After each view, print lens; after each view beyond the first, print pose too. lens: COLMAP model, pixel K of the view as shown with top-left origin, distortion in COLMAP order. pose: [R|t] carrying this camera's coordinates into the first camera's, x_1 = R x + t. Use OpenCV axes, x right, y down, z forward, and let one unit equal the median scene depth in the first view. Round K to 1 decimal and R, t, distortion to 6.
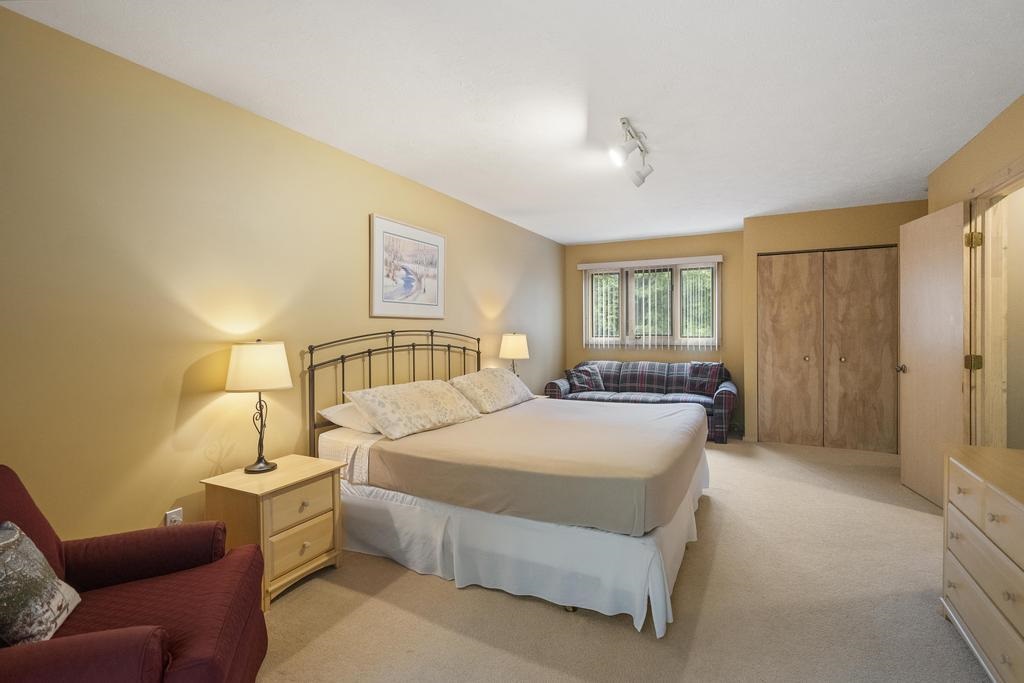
lens RADIAL K [[471.4, 0, 513.7], [0, 471.4, 332.2], [0, 0, 1]] dist [-0.002323, 0.003128]
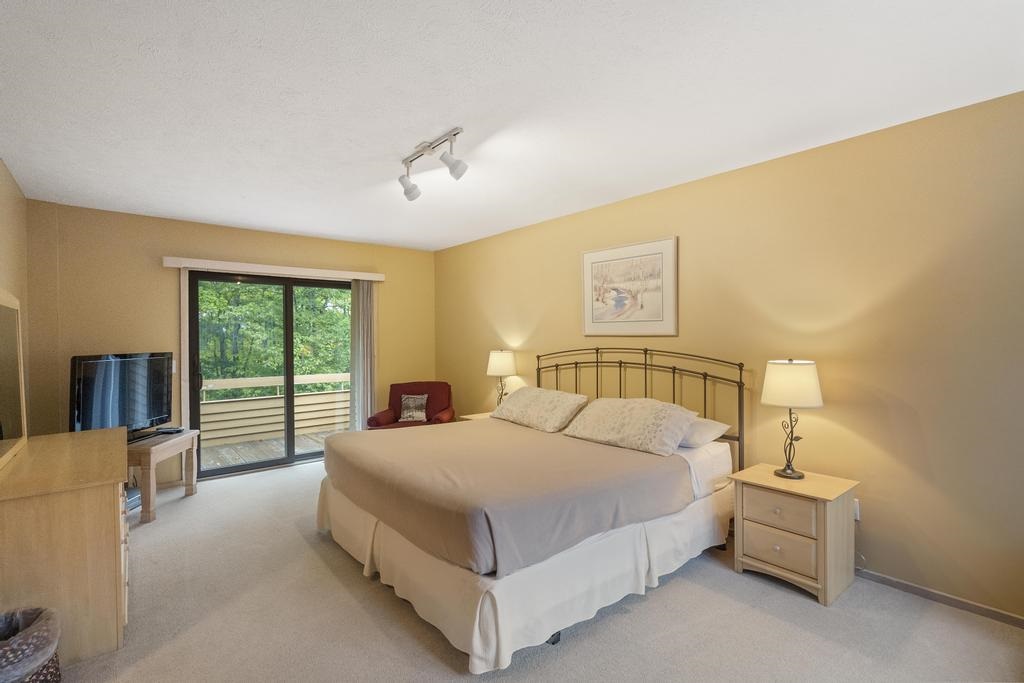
lens RADIAL K [[471.4, 0, 512.1], [0, 471.4, 340.8], [0, 0, 1]] dist [-0.002323, 0.003128]
pose [[-0.382442, 0.017594, -0.923812, 0.823002], [-0.000038, 0.999818, 0.019058, -0.038839], [0.923979, 0.007324, -0.382372, 1.172909]]
